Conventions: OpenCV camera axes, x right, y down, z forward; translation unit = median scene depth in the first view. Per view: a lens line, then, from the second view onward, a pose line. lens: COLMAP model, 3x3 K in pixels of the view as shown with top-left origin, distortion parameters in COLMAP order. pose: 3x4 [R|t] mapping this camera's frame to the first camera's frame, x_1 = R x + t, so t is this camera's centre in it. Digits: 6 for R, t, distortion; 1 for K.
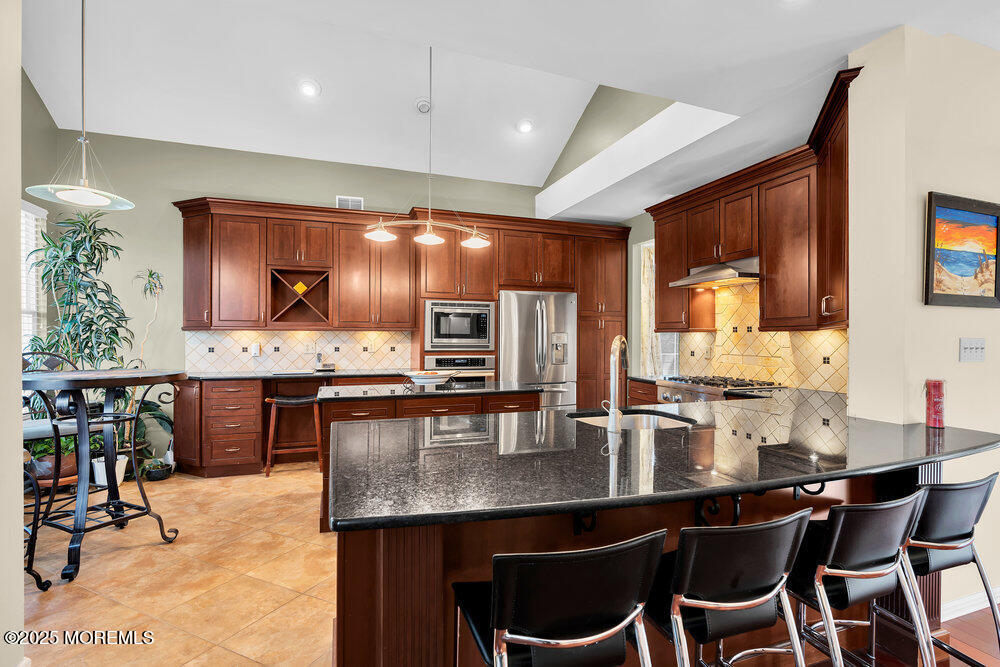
lens RADIAL K [[466.7, 0, 500.0], [0, 466.7, 333.5], [0, 0, 1]] dist [-0.000378, -0.000066]
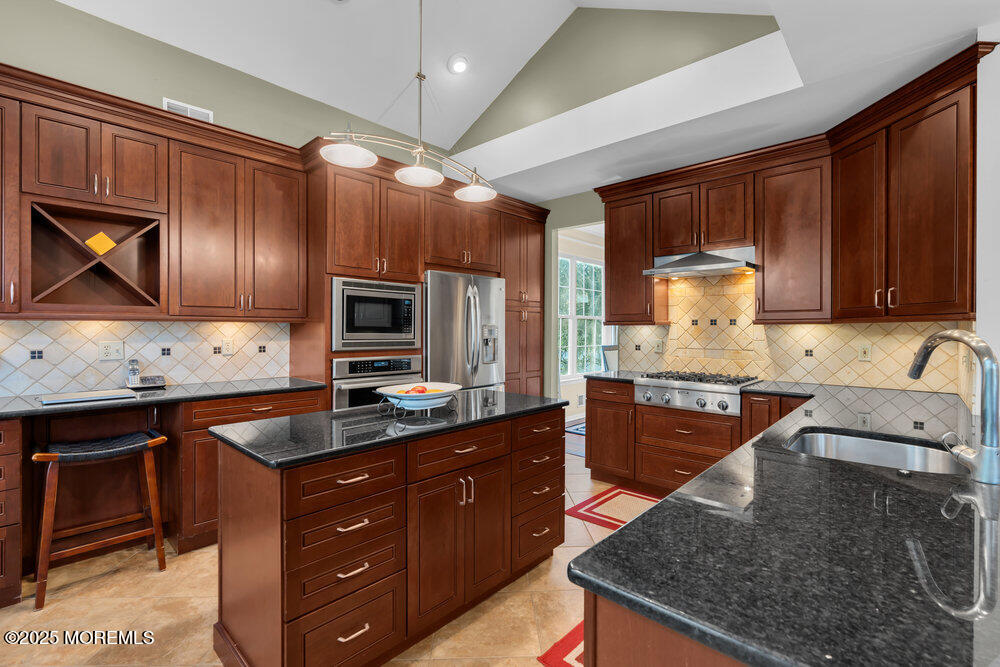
lens RADIAL K [[450.3, 0, 500.5], [0, 450.3, 328.1], [0, 0, 1]] dist [-0.000670, -0.000207]
pose [[0.890014, -0.000894, 0.455933, -0.242924], [-0.001450, 0.999987, 0.004792, -0.000466], [-0.455932, -0.004926, 0.890001, 0.298776]]
